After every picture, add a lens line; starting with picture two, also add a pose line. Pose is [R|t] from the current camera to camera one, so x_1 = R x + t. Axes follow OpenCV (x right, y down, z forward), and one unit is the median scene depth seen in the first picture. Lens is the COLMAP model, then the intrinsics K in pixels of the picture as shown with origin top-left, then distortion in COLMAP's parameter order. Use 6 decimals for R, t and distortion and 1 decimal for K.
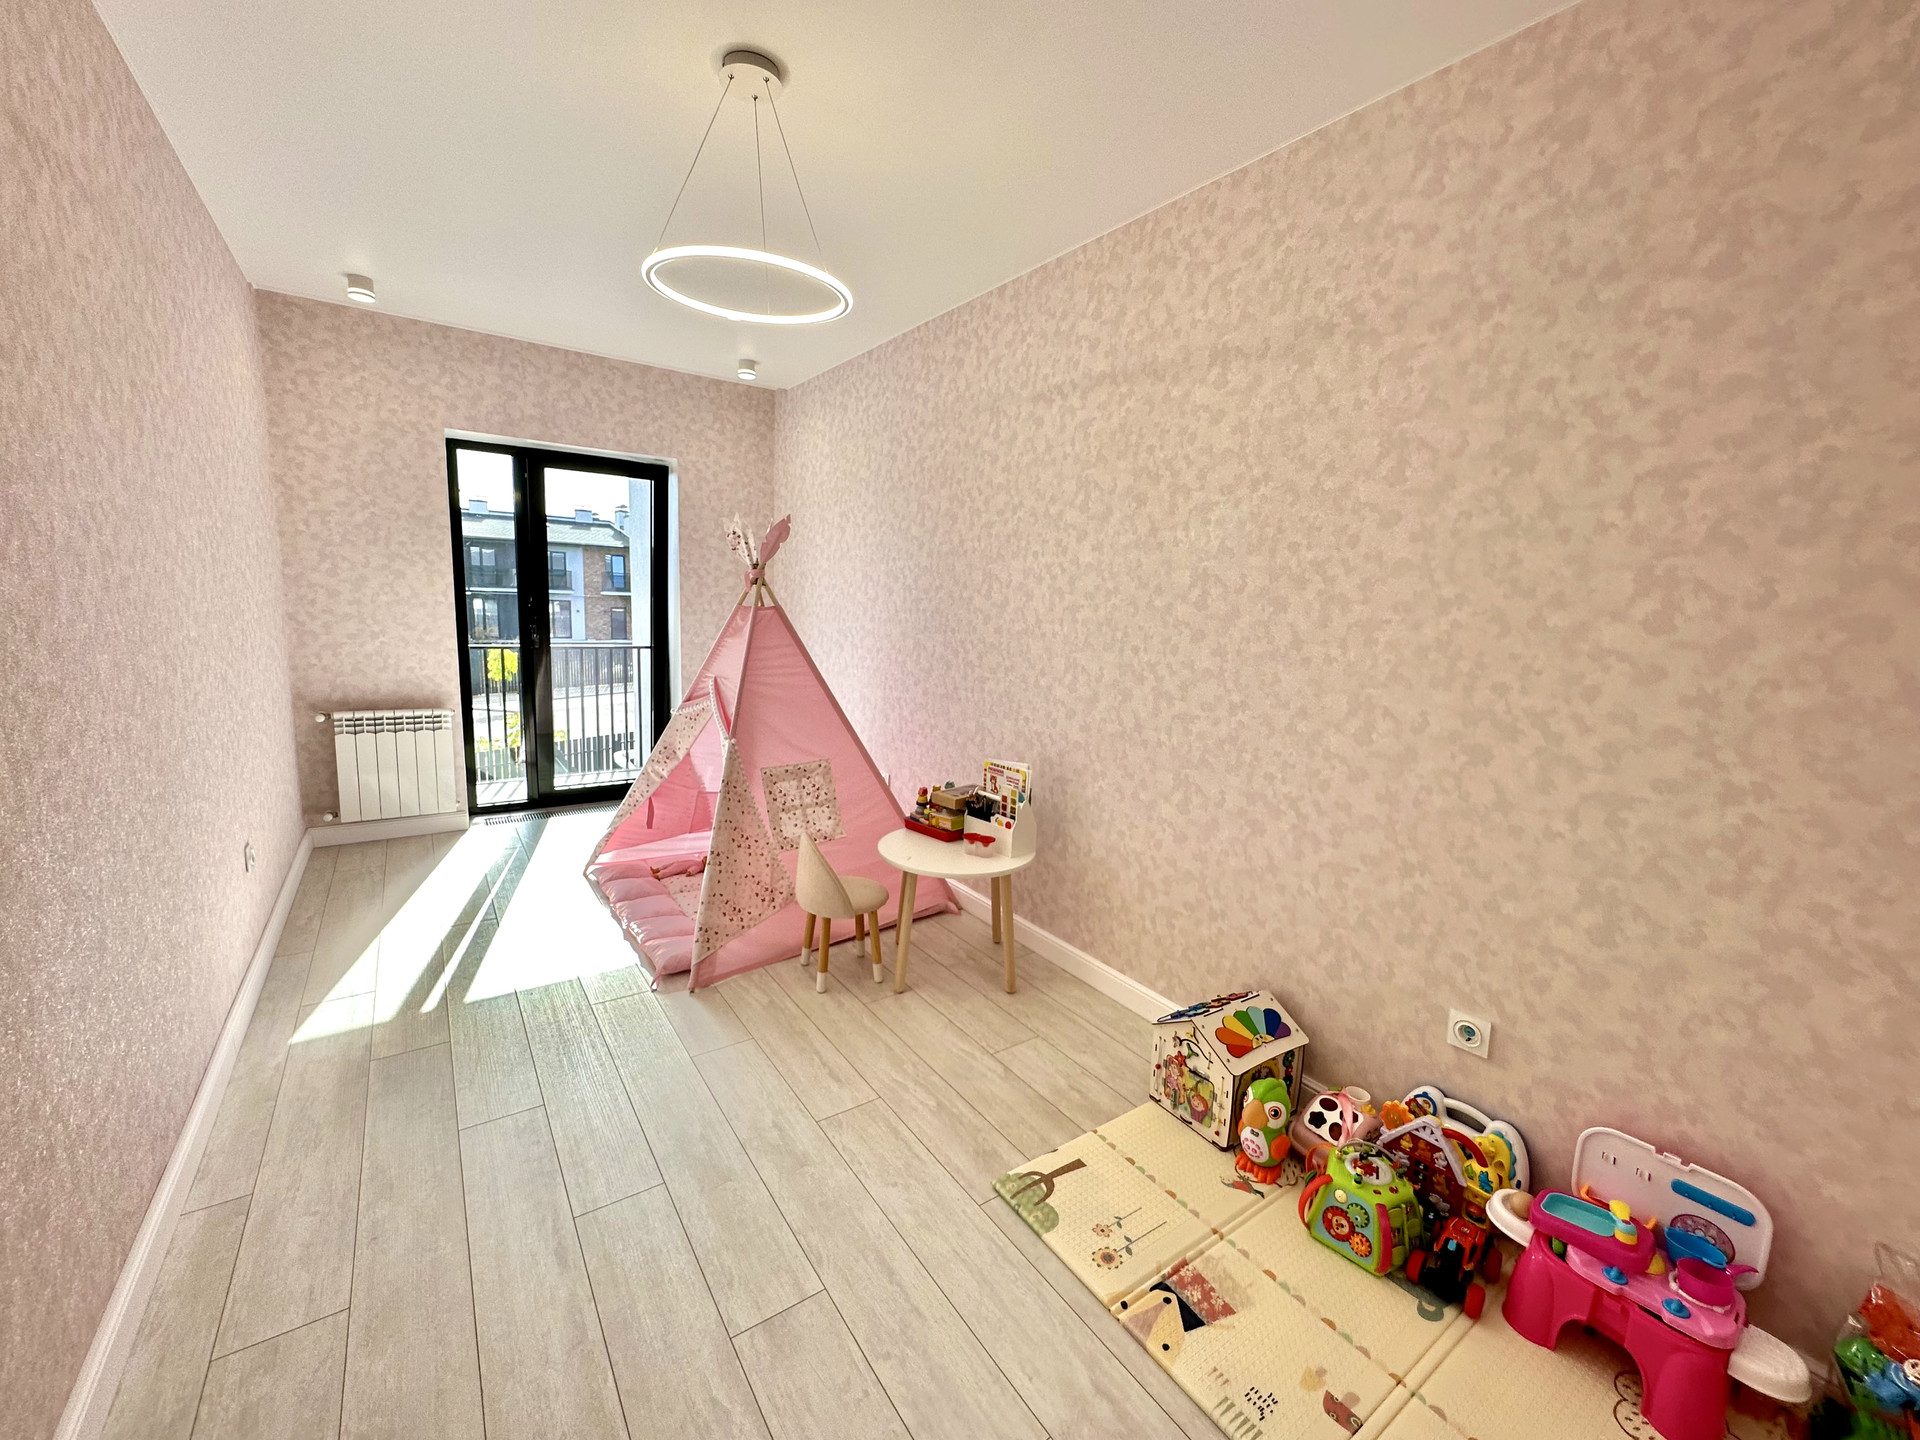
lens RADIAL K [[766.1, 0, 962.8], [0, 766.1, 715.3], [0, 0, 1]] dist [-0.003749, 0.000257]
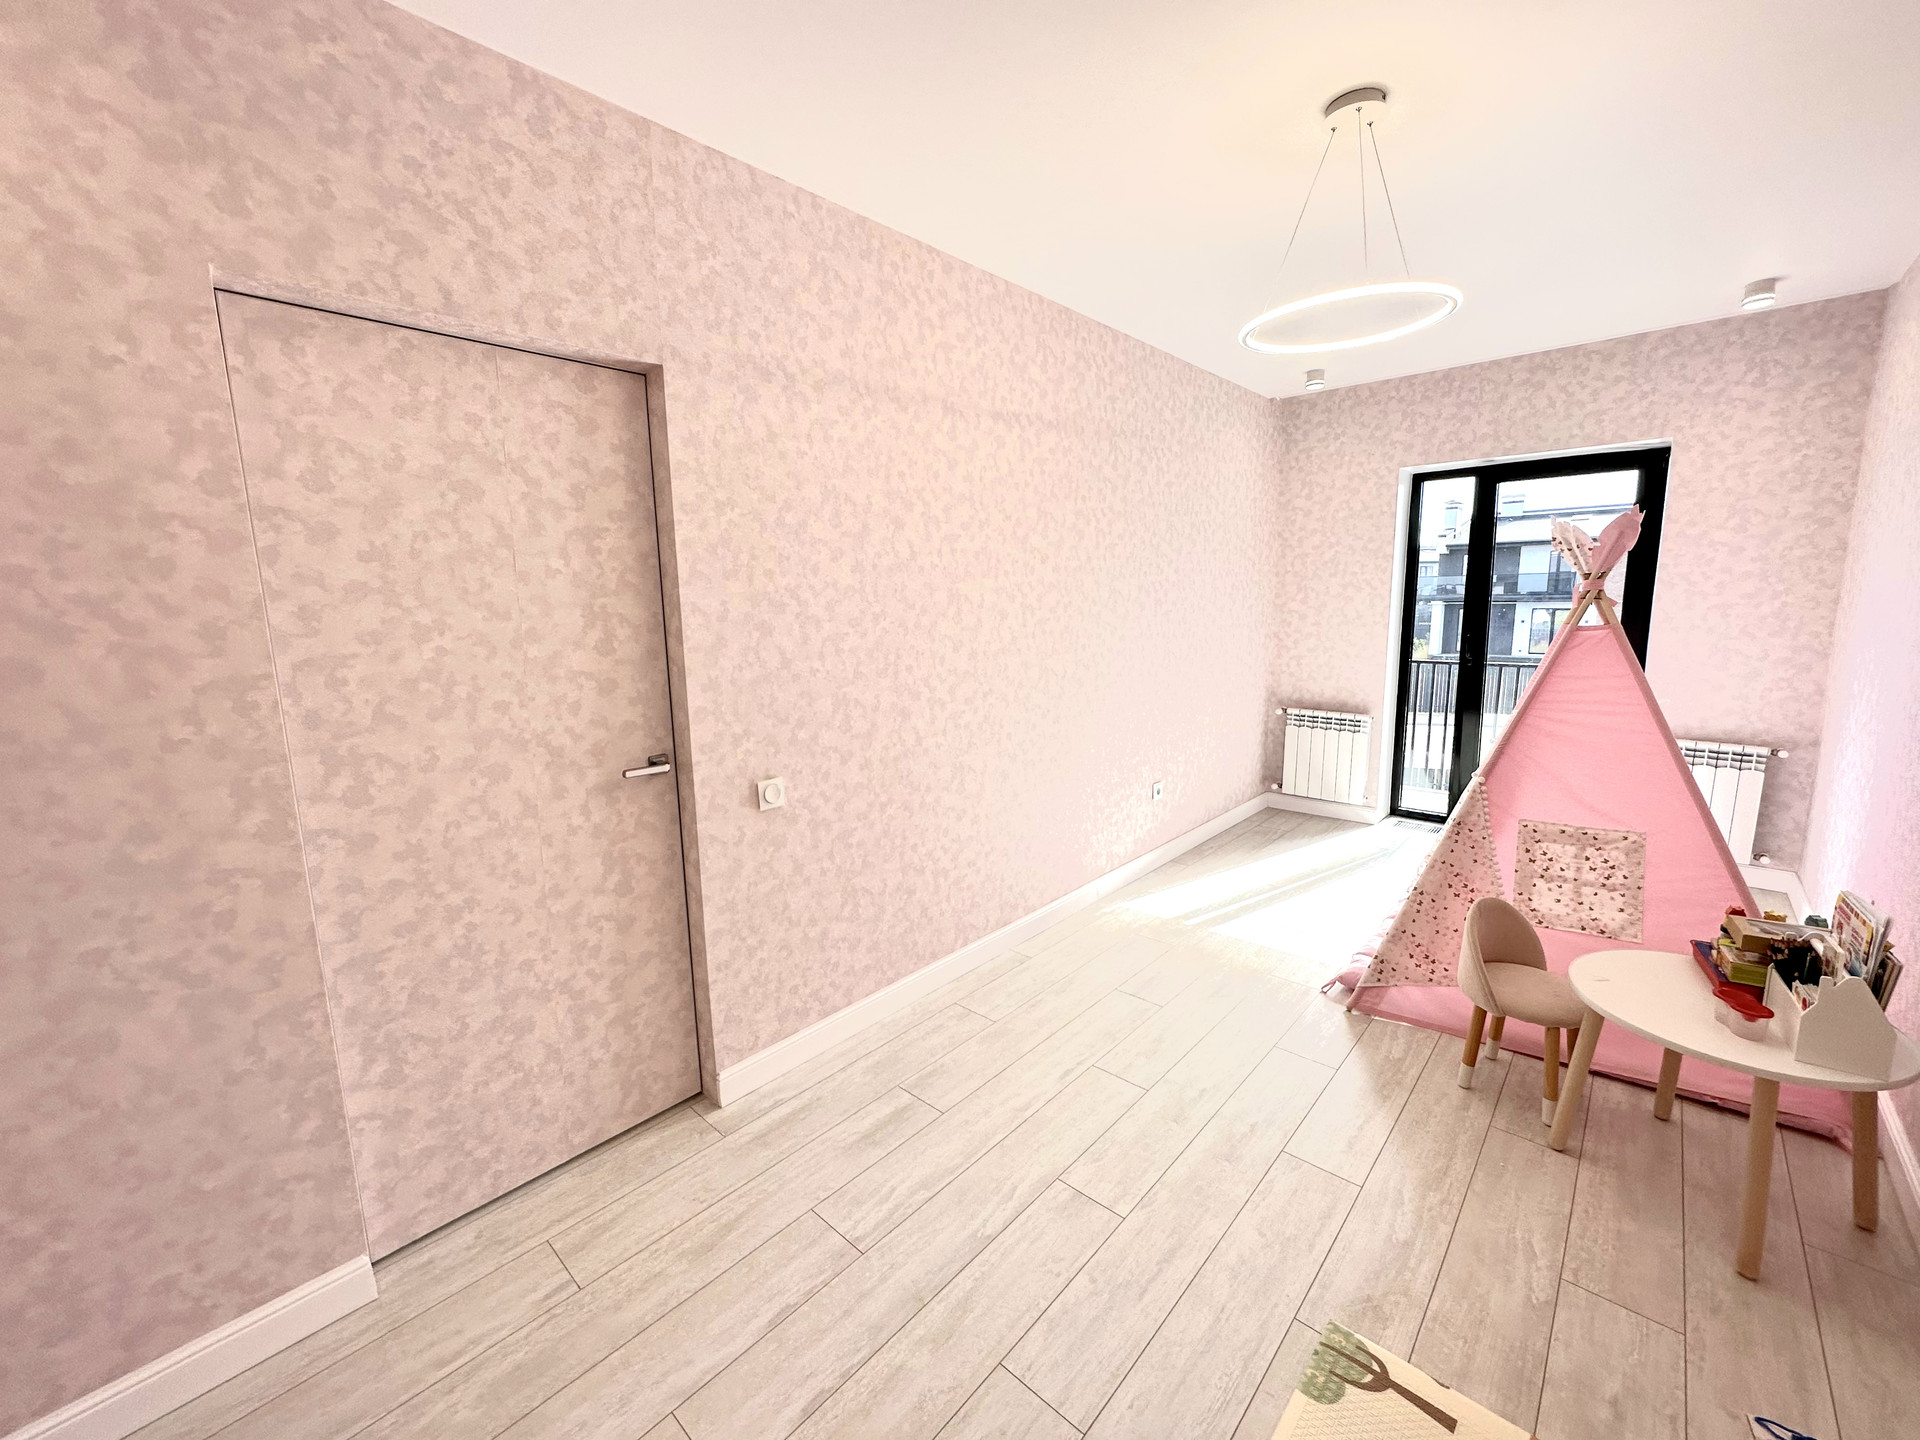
lens RADIAL K [[766.1, 0, 962.8], [0, 766.1, 715.3], [0, 0, 1]] dist [-0.003749, 0.000257]
pose [[0.214374, 0.104521, -0.971143, 0.386186], [-0.121006, 0.989441, 0.079779, -0.034118], [0.969227, 0.100411, 0.224758, 0.198423]]
